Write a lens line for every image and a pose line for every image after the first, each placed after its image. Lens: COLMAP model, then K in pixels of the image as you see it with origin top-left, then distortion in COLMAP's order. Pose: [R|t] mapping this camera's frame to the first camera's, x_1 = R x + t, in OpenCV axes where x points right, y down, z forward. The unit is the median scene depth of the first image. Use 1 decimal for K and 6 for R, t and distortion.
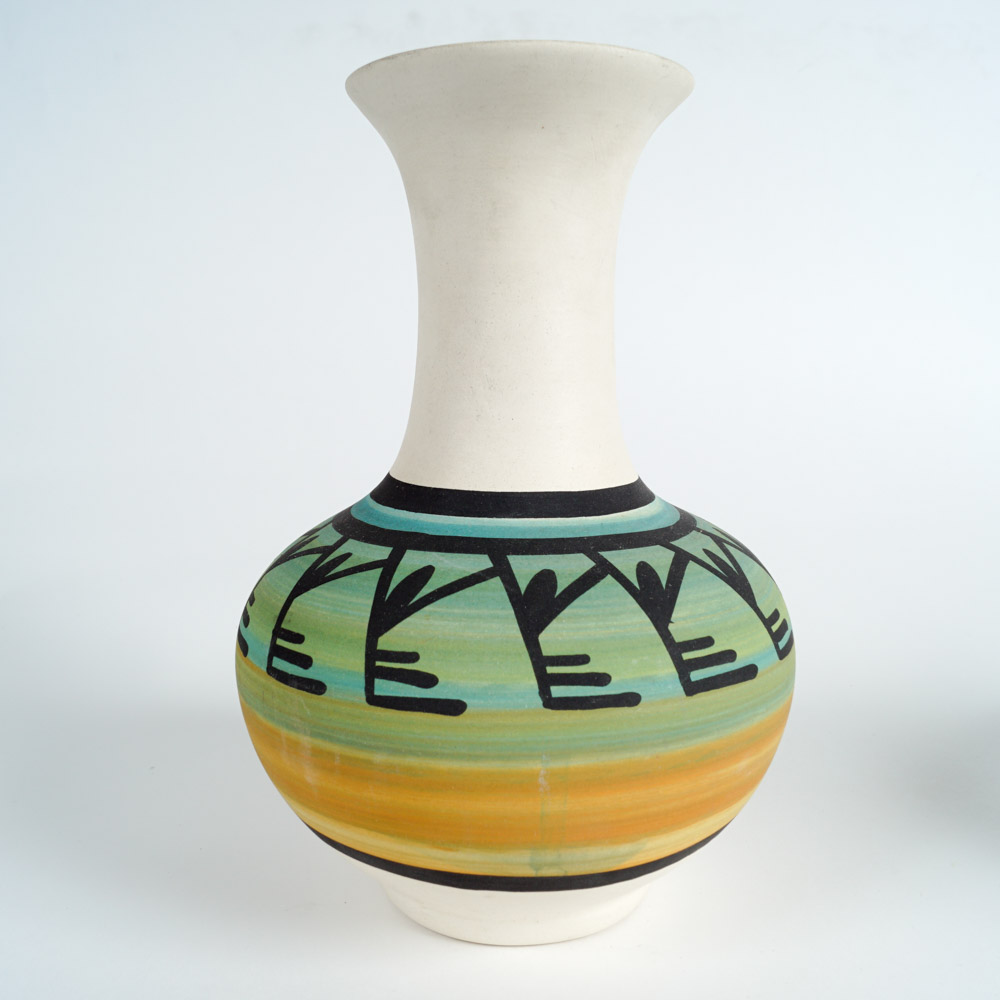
lens RADIAL K [[1149.0, 0, 493.2], [0, 1149.0, 510.5], [0, 0, 1]] dist [-0.106579, 0.000000]
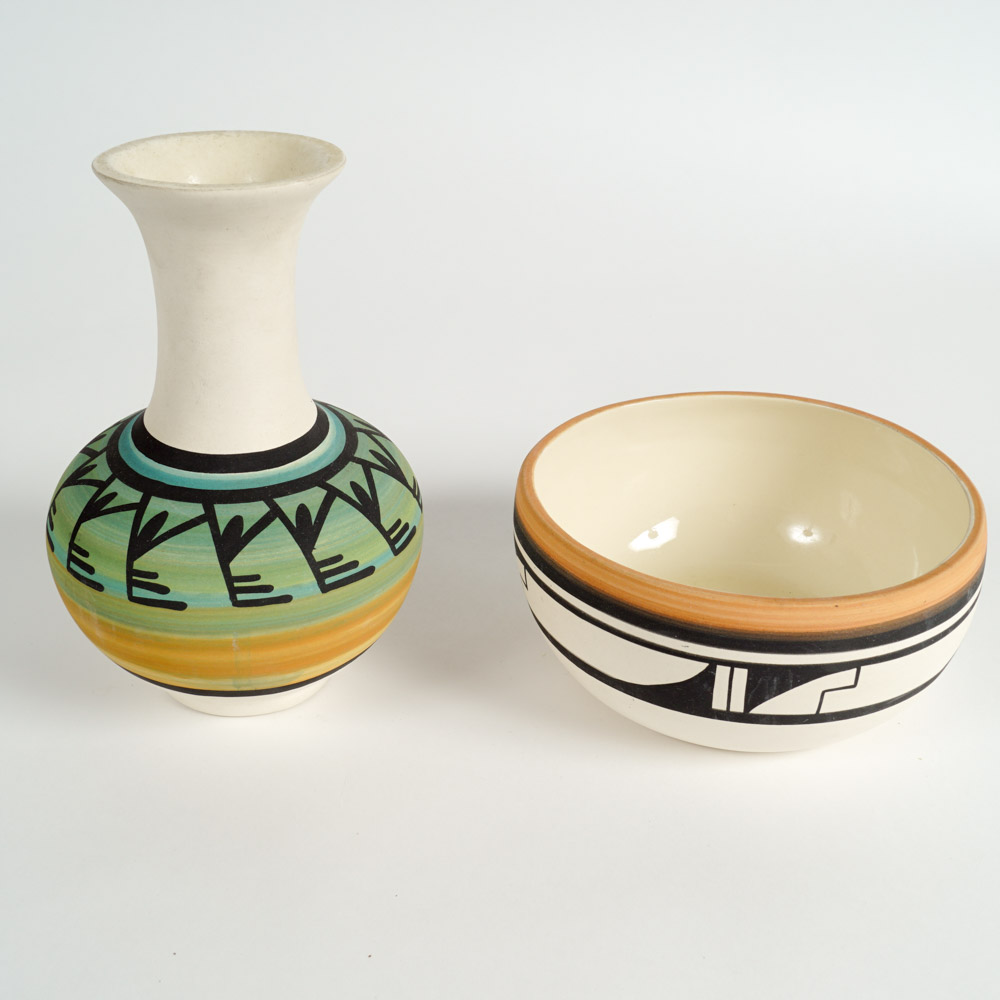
lens RADIAL K [[1376.5, 0, 501.7], [0, 1376.5, 505.5], [0, 0, 1]] dist [-0.090128, 0.000000]
pose [[0.995522, -0.006495, 0.094303, 0.237687], [-0.024784, 0.944801, 0.326705, -0.610533], [-0.091220, -0.327579, 0.940410, -0.853127]]
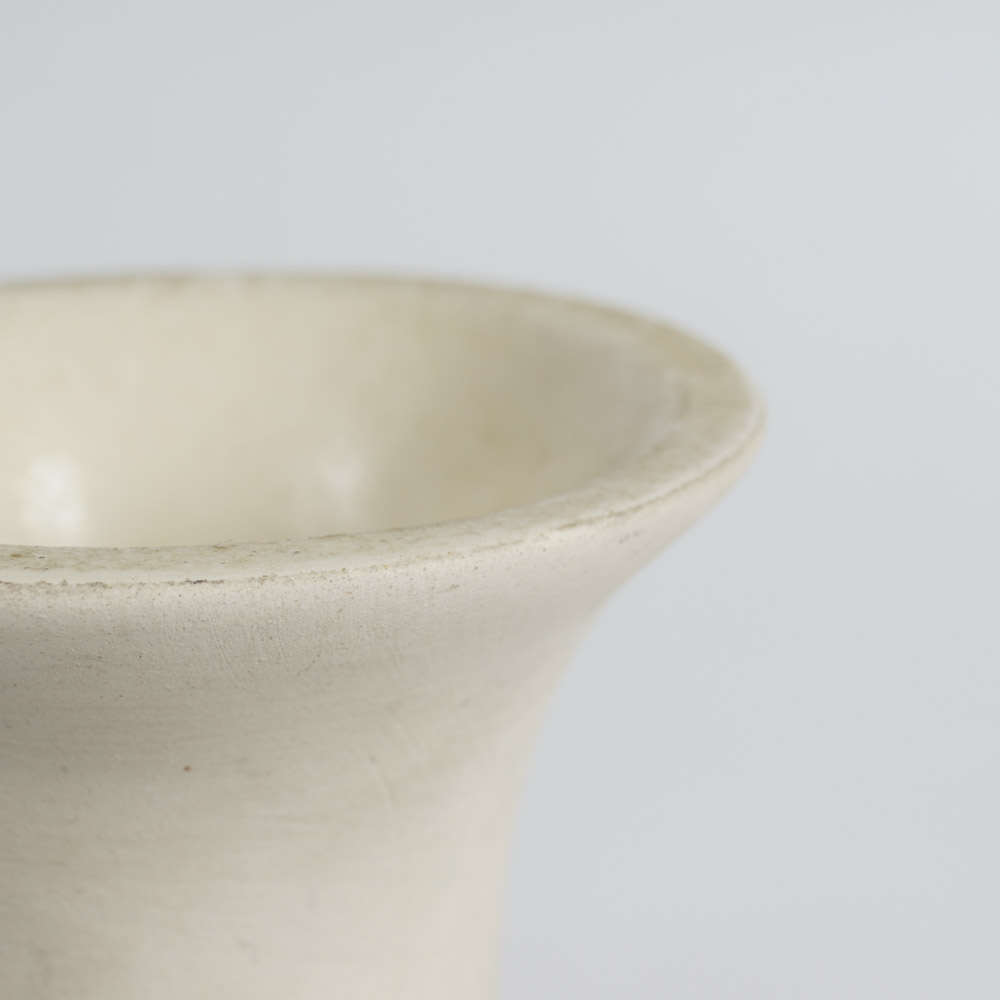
lens RADIAL K [[2625.8, 0, 499.6], [0, 2625.8, 499.4], [0, 0, 1]] dist [-0.029317, 0.000000]
pose [[0.999973, 0.006493, 0.003328, 0.123130], [-0.006903, 0.989665, 0.143230, -0.516561], [-0.002363, -0.143249, 0.989684, 0.381136]]
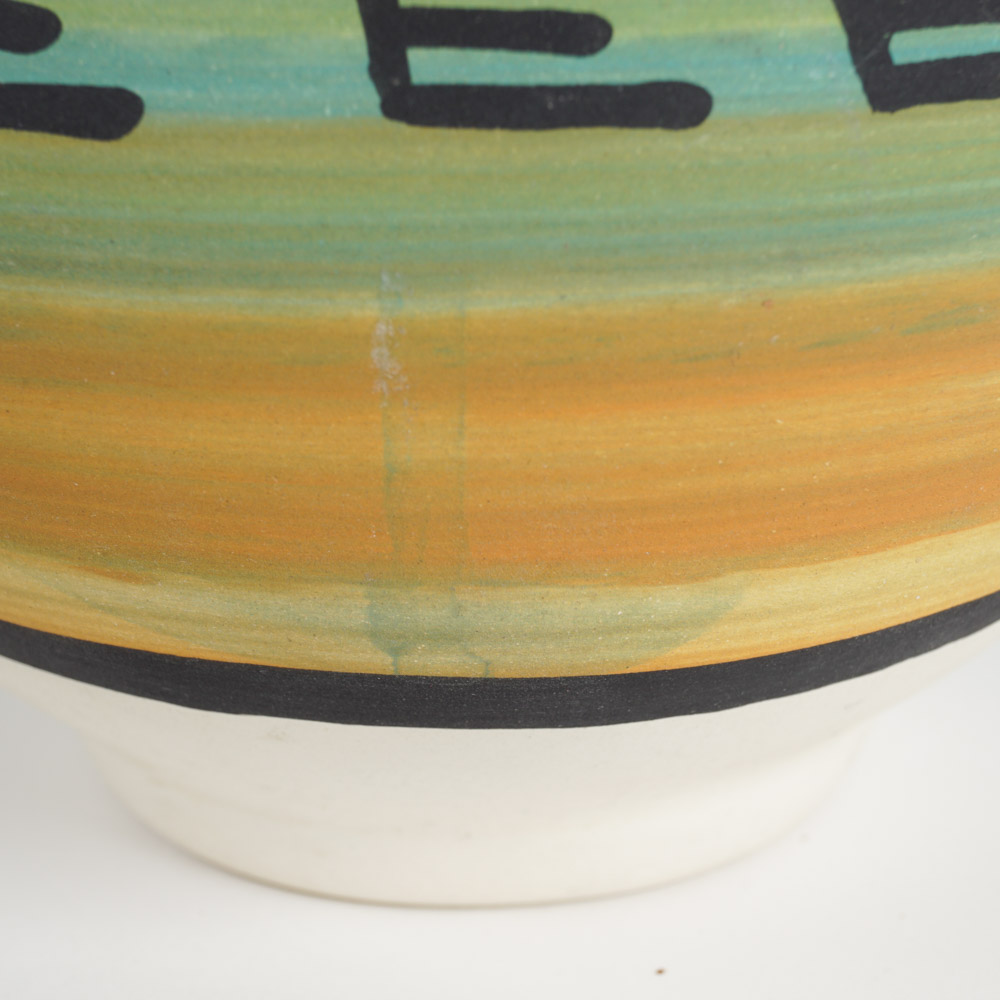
lens RADIAL K [[2625.8, 0, 499.4], [0, 2625.8, 496.9], [0, 0, 1]] dist [-0.029317, 0.000000]
pose [[0.991892, 0.039030, -0.120941, 0.156568], [-0.017952, 0.985160, 0.170696, 0.144077], [0.125809, -0.167141, 0.977873, 0.279250]]
